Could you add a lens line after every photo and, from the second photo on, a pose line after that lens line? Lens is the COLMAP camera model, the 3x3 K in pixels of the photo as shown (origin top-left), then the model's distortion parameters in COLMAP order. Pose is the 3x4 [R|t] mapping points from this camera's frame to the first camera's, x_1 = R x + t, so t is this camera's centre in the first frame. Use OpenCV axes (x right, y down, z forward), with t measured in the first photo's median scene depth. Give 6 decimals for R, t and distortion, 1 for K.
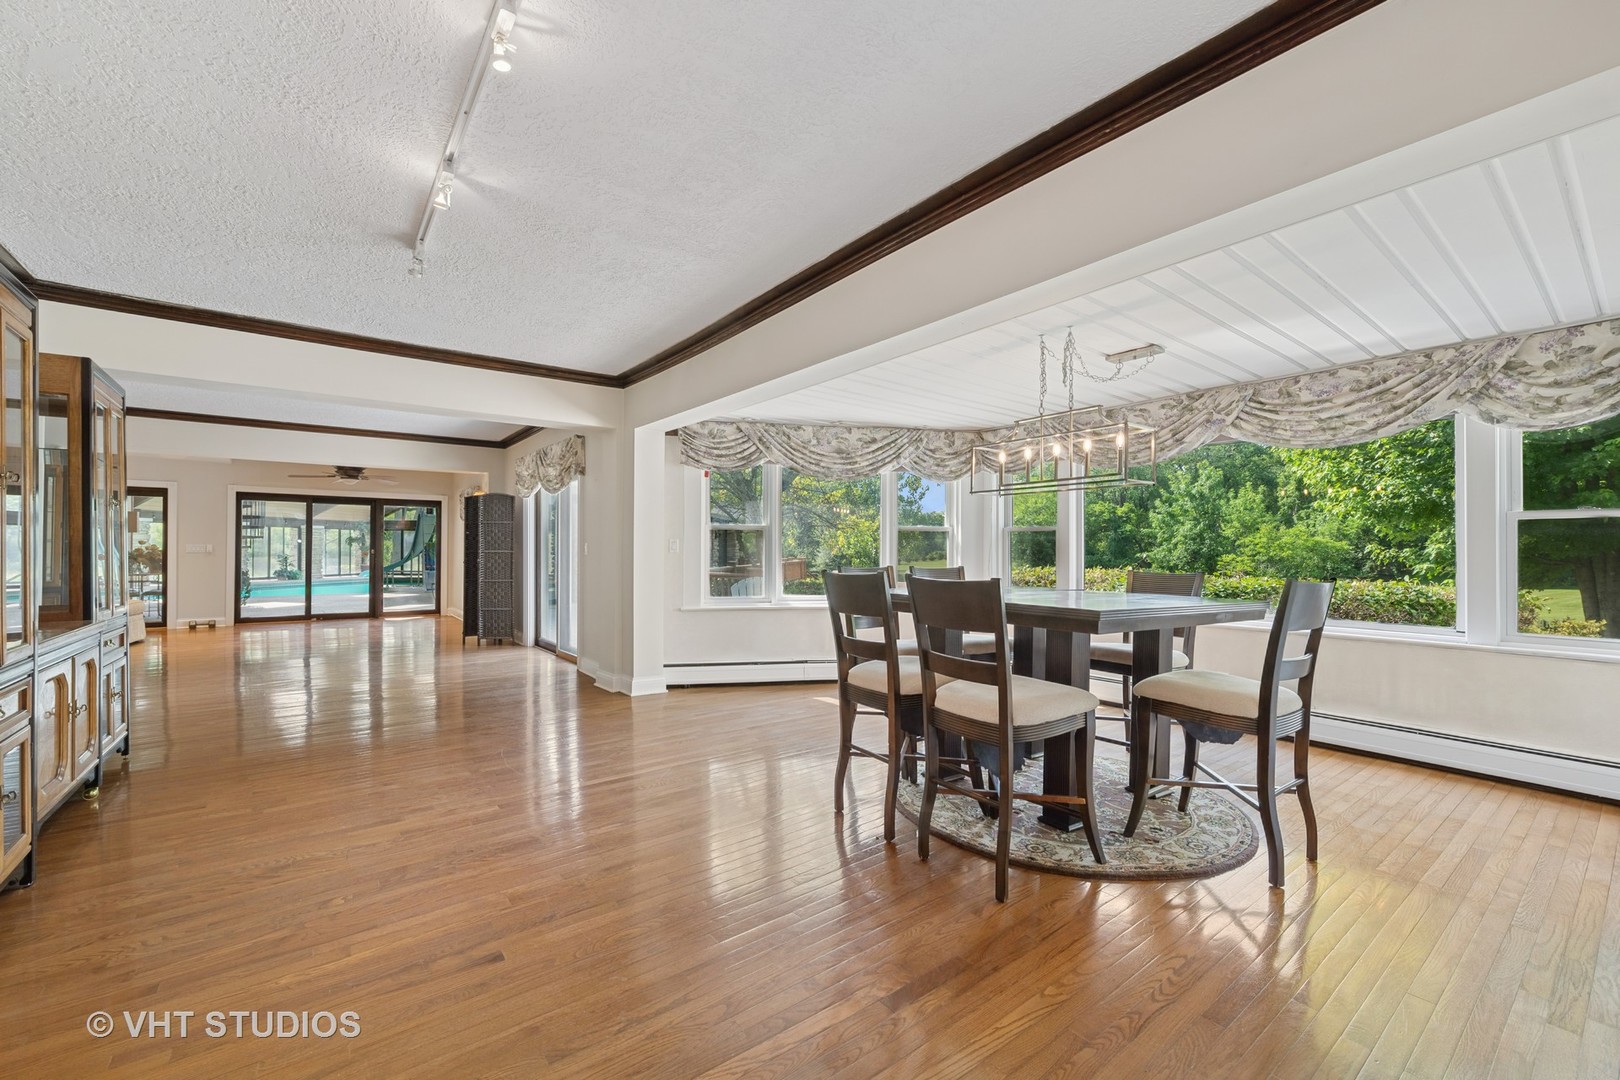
lens RADIAL K [[674.3, 0, 817.4], [0, 674.3, 548.9], [0, 0, 1]] dist [-0.000289, -0.000854]
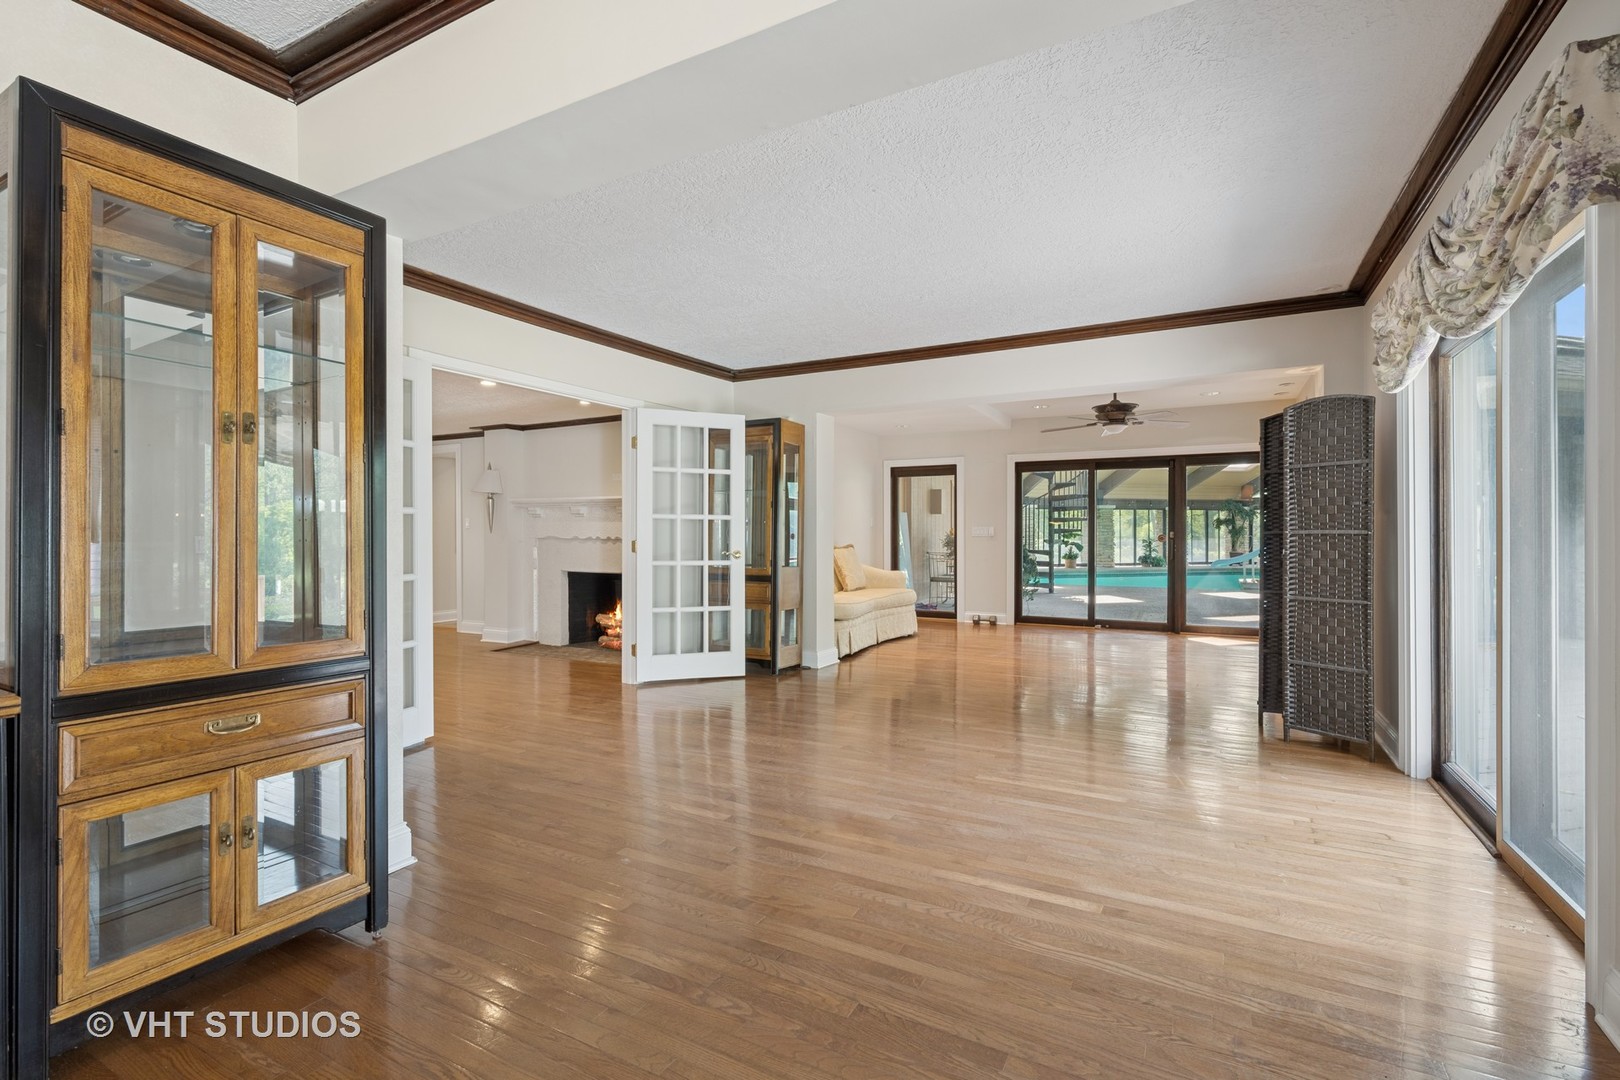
lens RADIAL K [[735.3, 0, 818.2], [0, 735.3, 529.9], [0, 0, 1]] dist [-0.000714, 0.000092]
pose [[0.416188, -0.009145, -0.909232, -0.142318], [0.005116, 0.999957, -0.007715, 0.003245], [0.909264, -0.001441, 0.416217, 0.393258]]
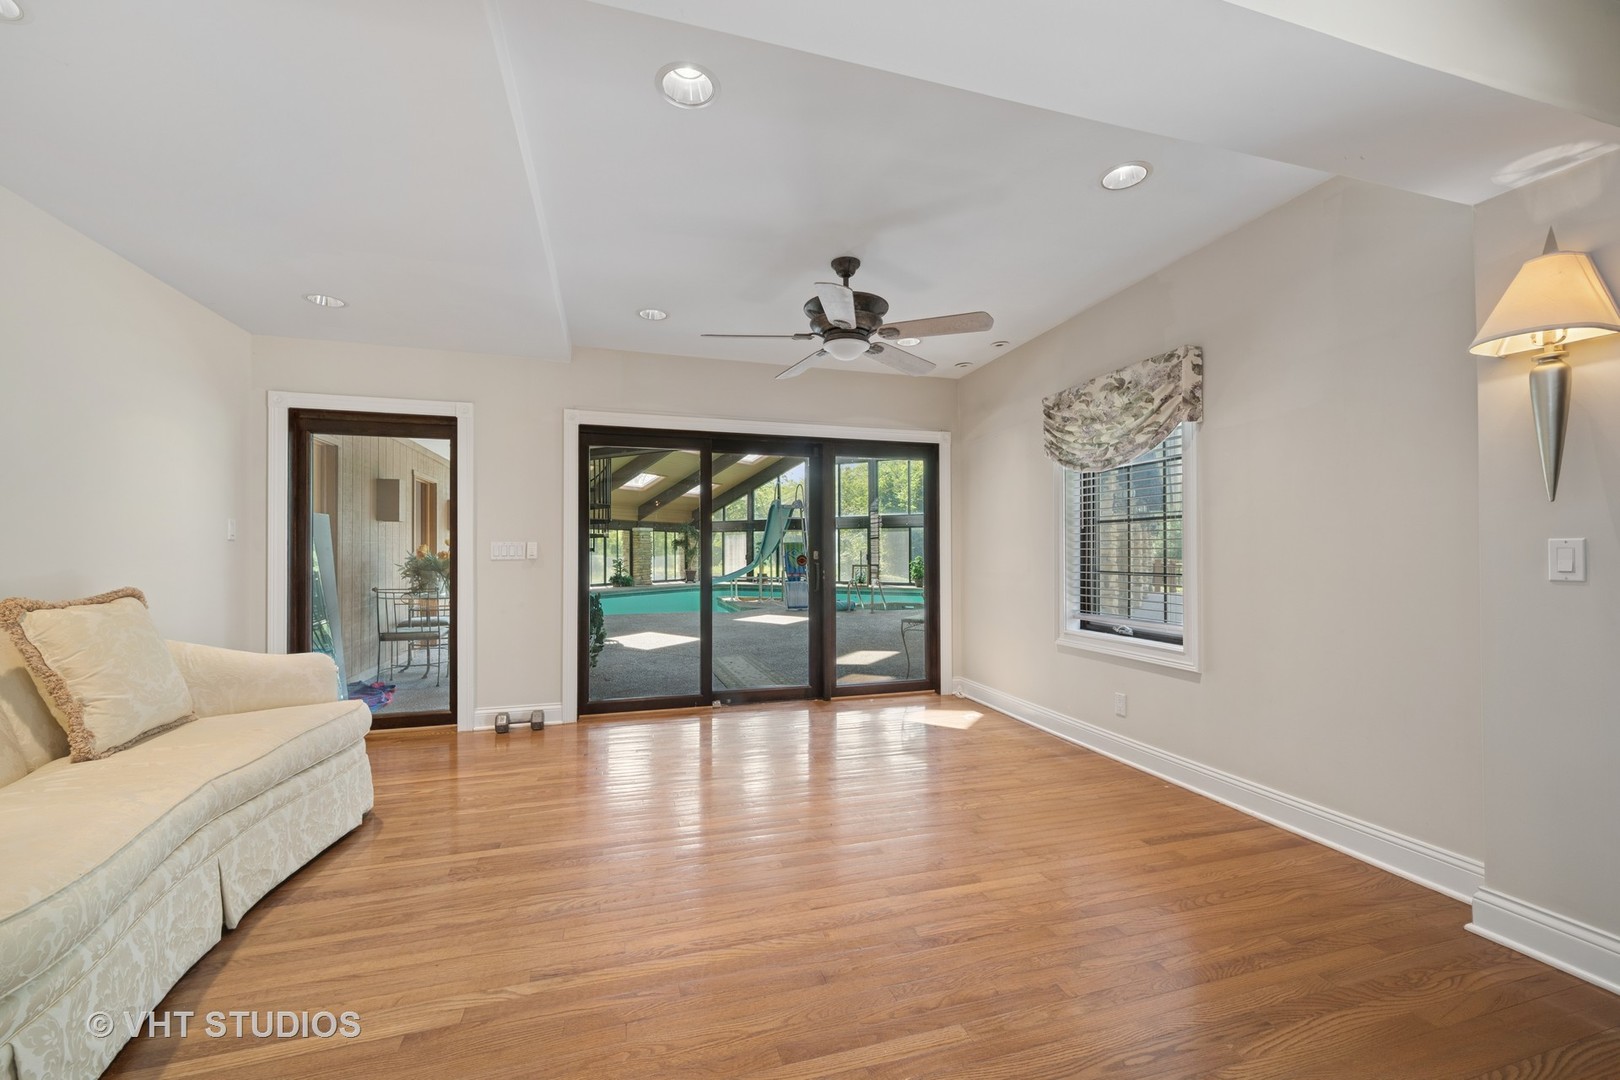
lens RADIAL K [[640.3, 0, 811.2], [0, 640.3, 547.8], [0, 0, 1]] dist [0.002768, 0.000338]
pose [[0.935989, -0.010365, -0.351877, -0.545780], [0.008652, 0.999942, -0.006442, 0.001976], [0.351923, 0.002986, 0.936024, 0.628700]]
